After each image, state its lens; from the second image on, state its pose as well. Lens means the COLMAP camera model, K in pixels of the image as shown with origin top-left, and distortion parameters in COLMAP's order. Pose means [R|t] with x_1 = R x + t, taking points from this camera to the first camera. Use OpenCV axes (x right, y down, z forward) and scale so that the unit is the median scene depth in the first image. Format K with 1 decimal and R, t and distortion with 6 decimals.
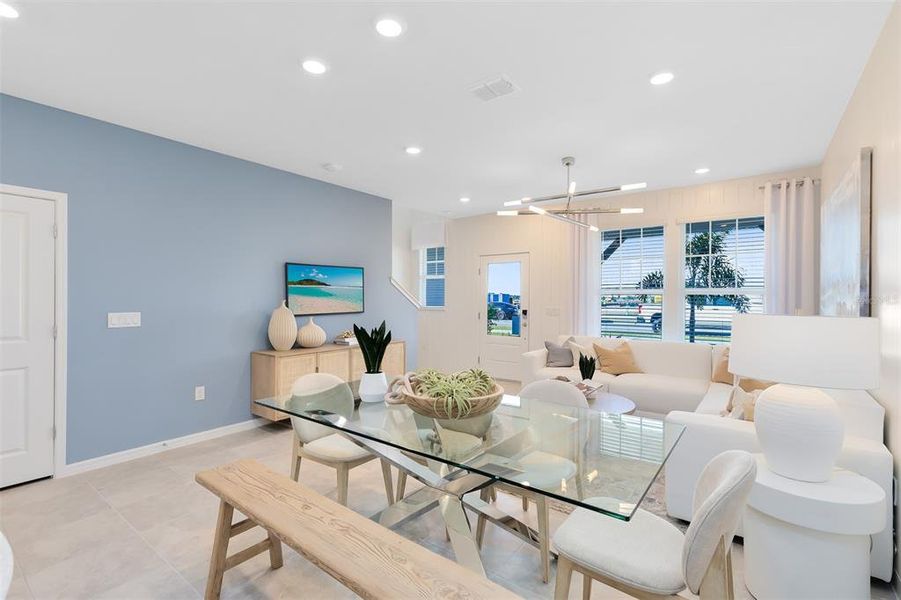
lens RADIAL K [[403.6, 0, 450.5], [0, 403.6, 300.0], [0, 0, 1]] dist [0.000888, 0.000201]
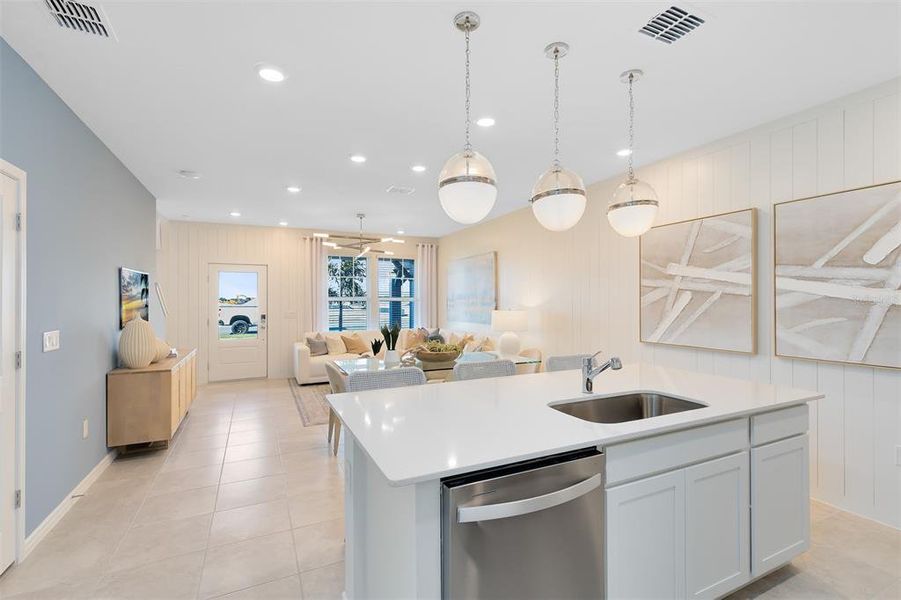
lens RADIAL K [[408.9, 0, 450.5], [0, 408.9, 300.0], [0, 0, 1]] dist [0.001064, 0.000260]
pose [[0.460556, -0.001246, 0.887630, -0.897976], [0.005332, 0.999985, -0.001363, -0.018575], [-0.887615, 0.005361, 0.460556, -0.021535]]
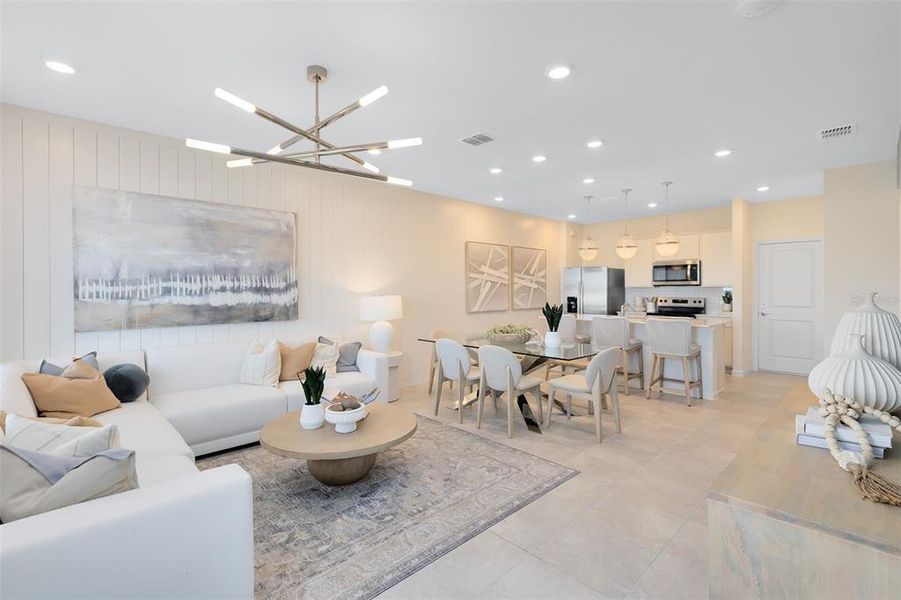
lens RADIAL K [[415.5, 0, 446.5], [0, 415.5, 293.1], [0, 0, 1]] dist [0.001300, -0.000051]
pose [[-0.987086, -0.000318, 0.160189, 0.002168], [0.001197, 0.999956, 0.009357, -0.005045], [-0.160184, 0.009428, -0.987042, 1.578948]]
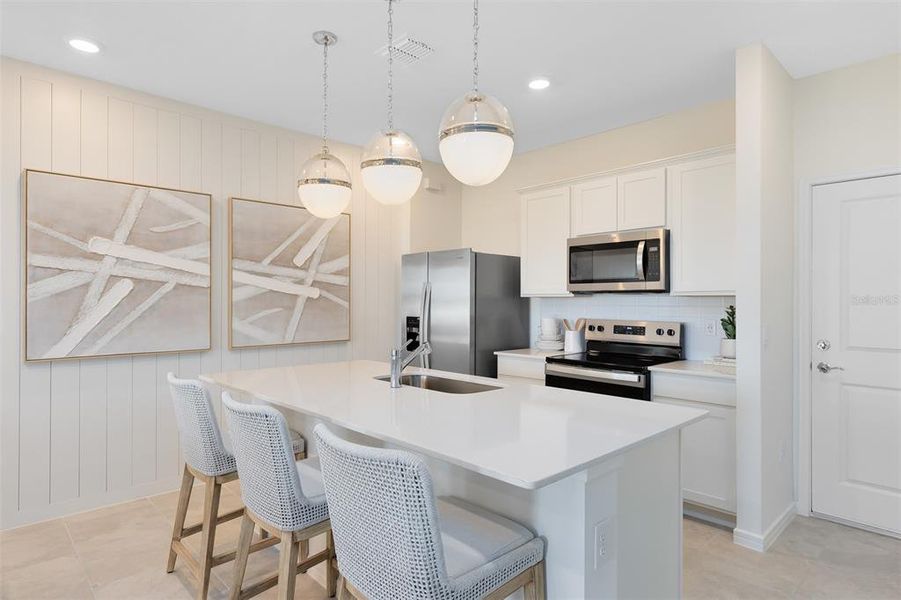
lens RADIAL K [[500.2, 0, 450.5], [0, 500.2, 300.0], [0, 0, 1]] dist [-0.001009, 0.000359]
pose [[-0.987381, -0.003838, 0.158316, -0.520017], [-0.003809, 0.999993, 0.000488, -0.005382], [-0.158316, -0.000121, -0.987388, 0.616294]]
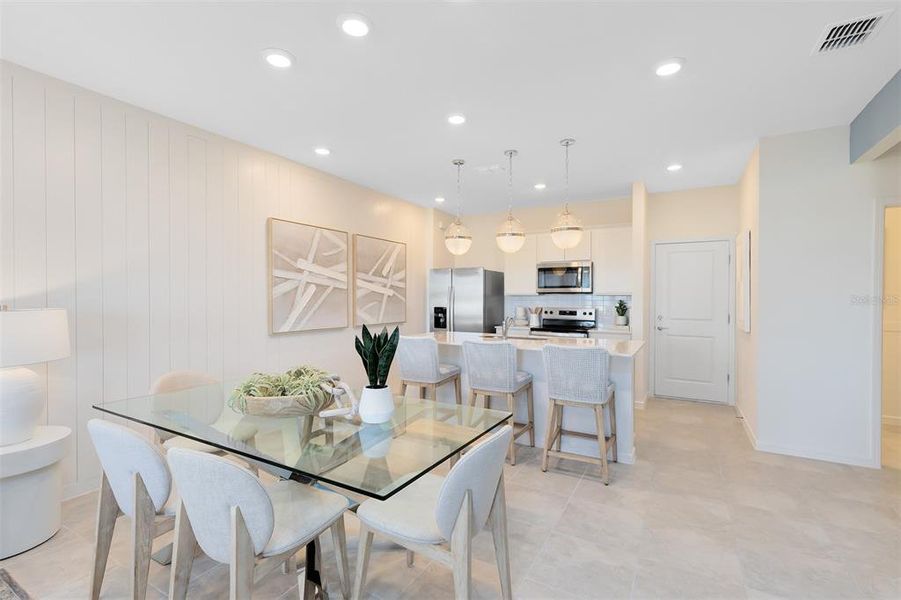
lens RADIAL K [[408.9, 0, 450.5], [0, 408.9, 300.0], [0, 0, 1]] dist [0.001064, 0.000260]
pose [[-0.991484, -0.003715, -0.130174, -0.113764], [-0.004728, 0.999961, 0.007474, -0.004975], [0.130141, 0.008025, -0.991463, 1.011425]]
